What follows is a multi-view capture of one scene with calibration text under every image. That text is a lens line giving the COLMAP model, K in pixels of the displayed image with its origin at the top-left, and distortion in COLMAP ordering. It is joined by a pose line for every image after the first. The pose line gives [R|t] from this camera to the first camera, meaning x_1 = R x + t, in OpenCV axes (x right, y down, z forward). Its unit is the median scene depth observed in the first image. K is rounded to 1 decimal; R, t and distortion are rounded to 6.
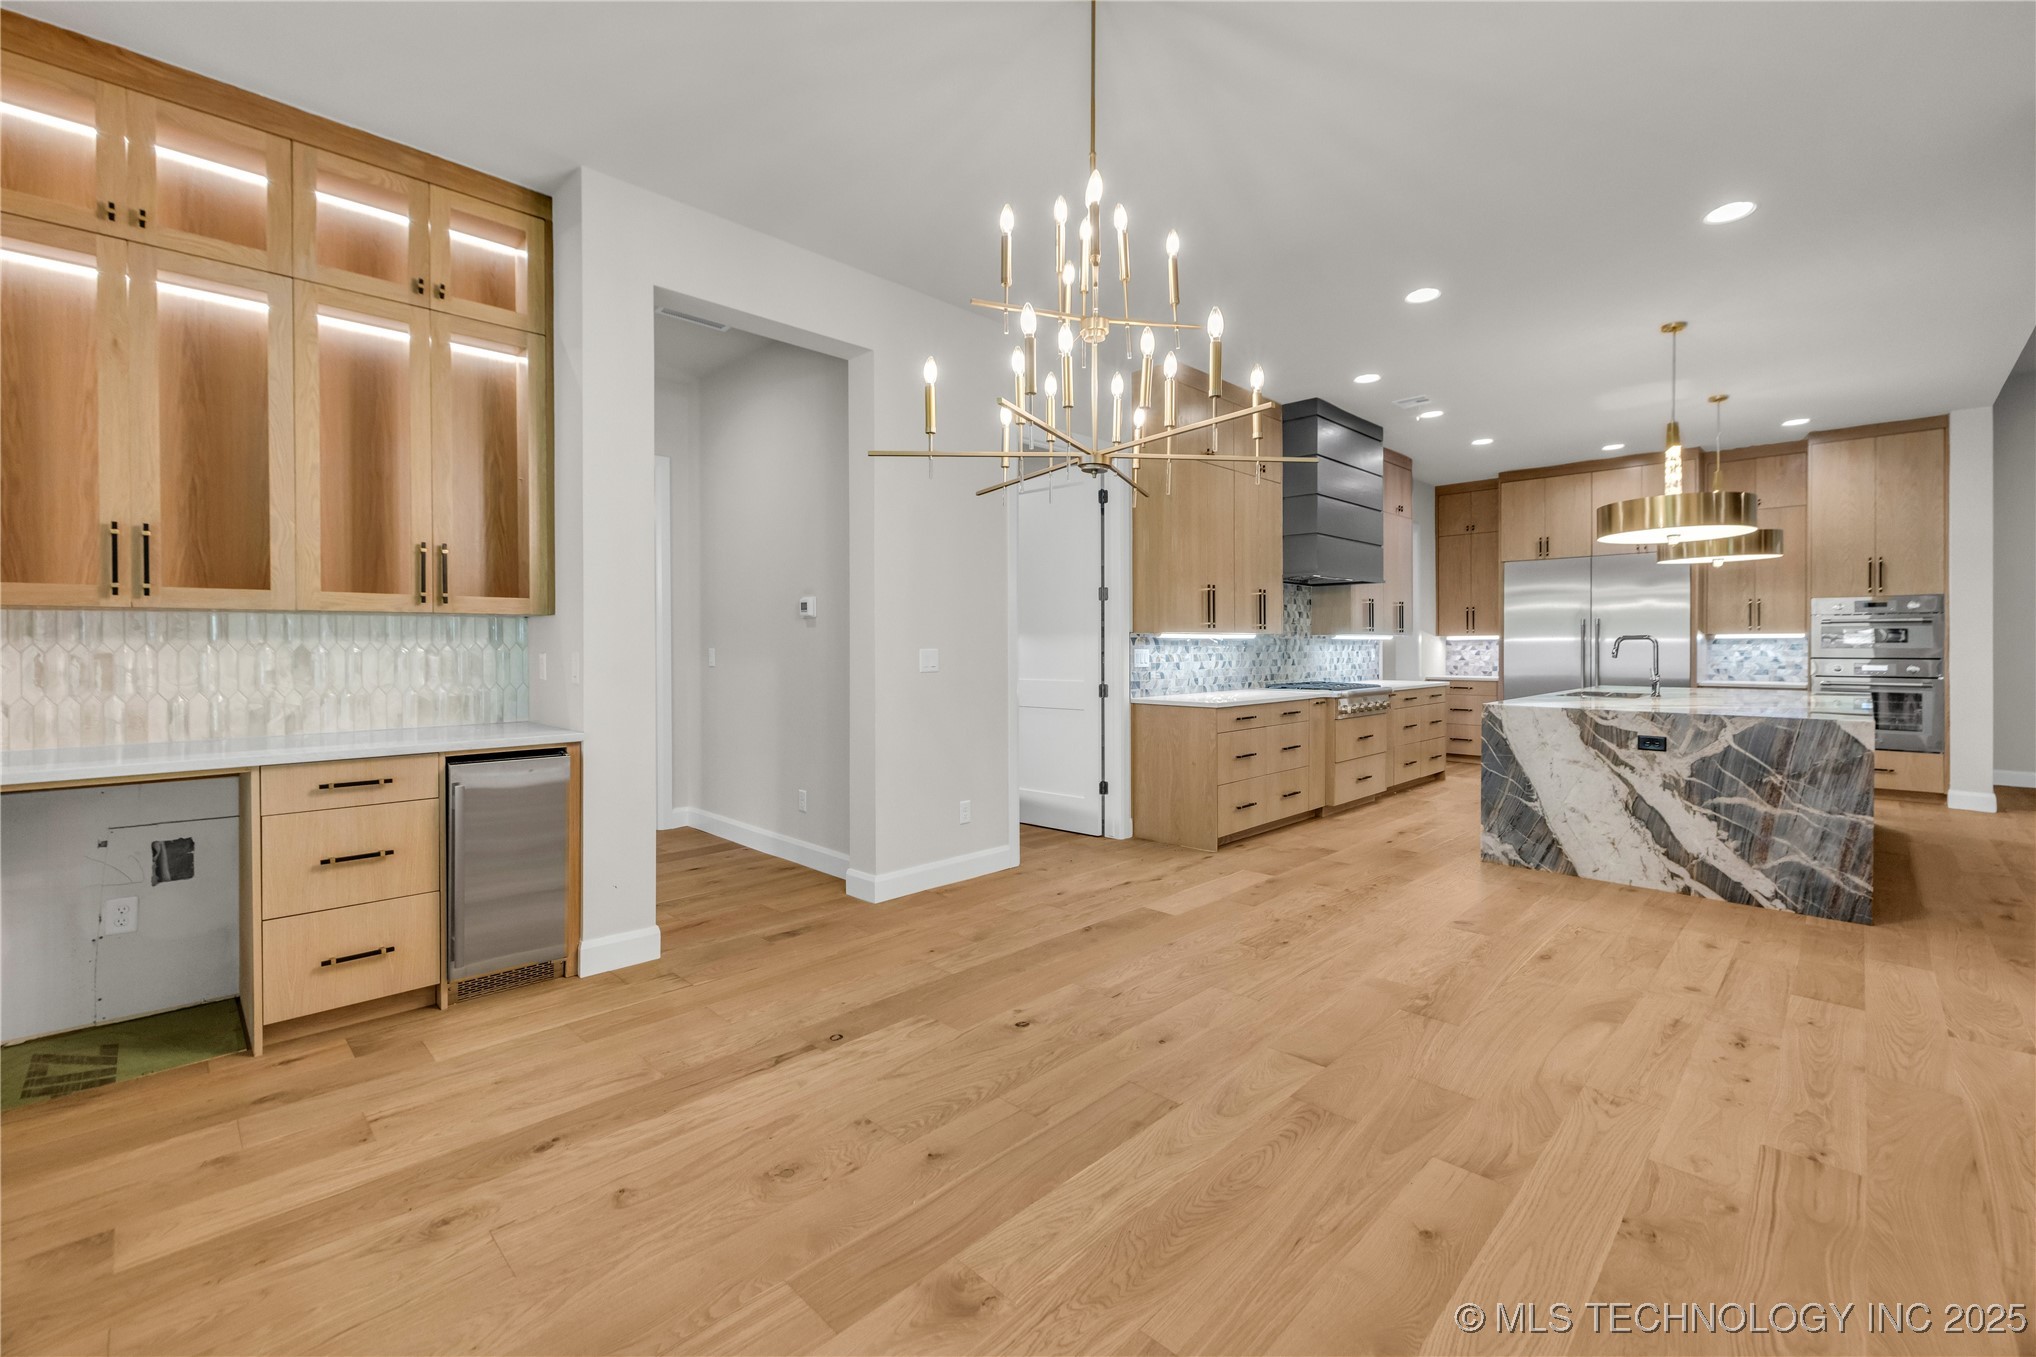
lens RADIAL K [[863.7, 0, 1014.8], [0, 863.7, 656.7], [0, 0, 1]] dist [-0.001841, -0.000118]
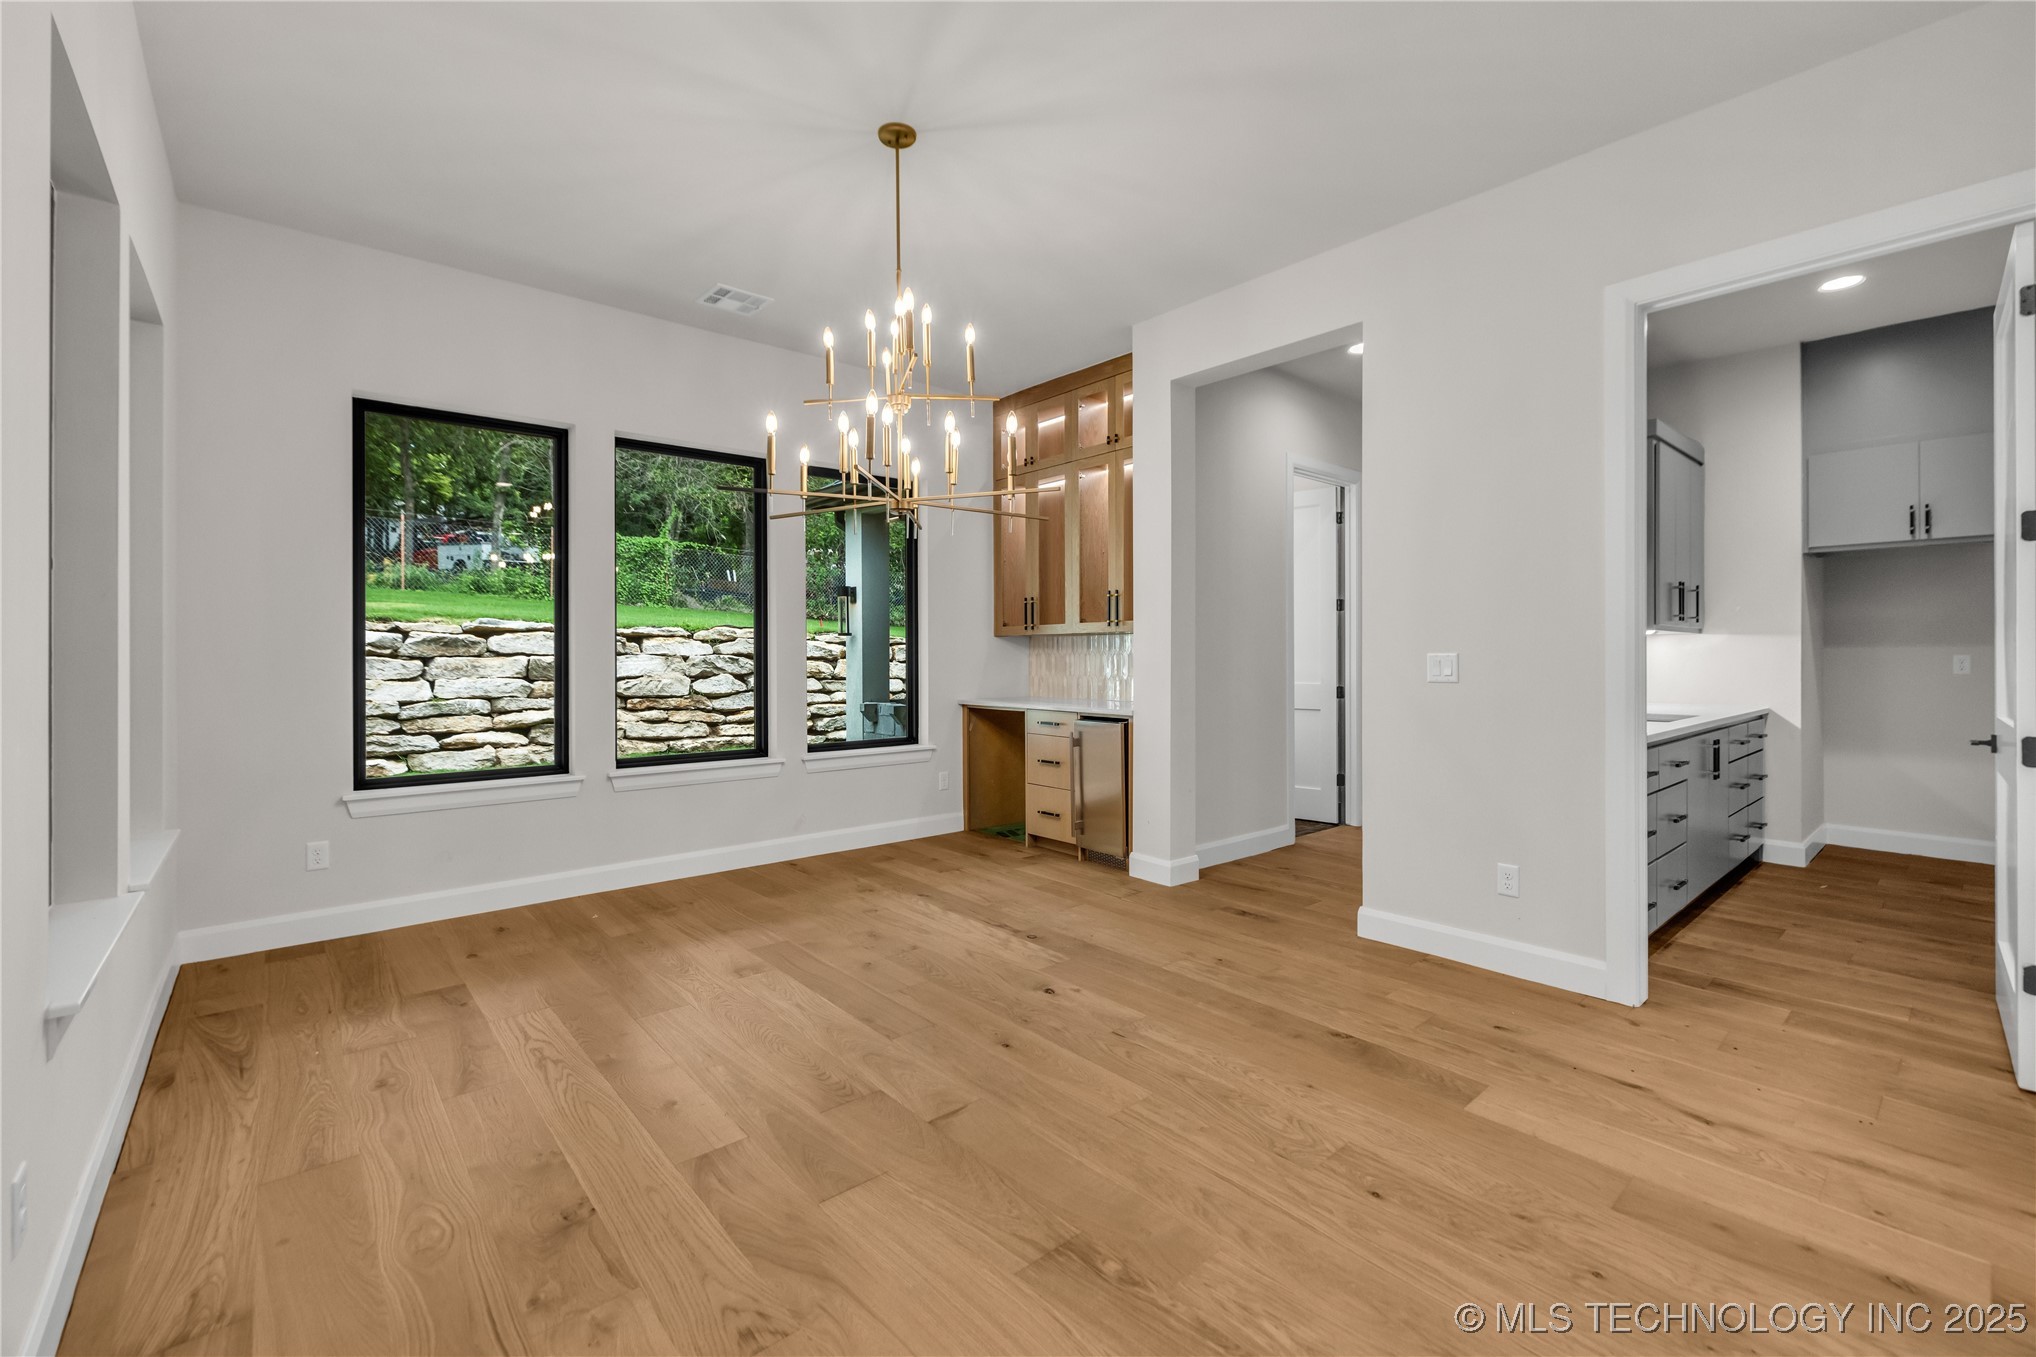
lens RADIAL K [[863.7, 0, 1016.9], [0, 863.7, 672.5], [0, 0, 1]] dist [-0.001841, -0.000118]
pose [[-0.085981, 0.019844, -0.996099, 1.054691], [-0.009368, 0.999741, 0.020725, -0.005524], [0.996253, 0.011113, -0.085773, 0.998386]]
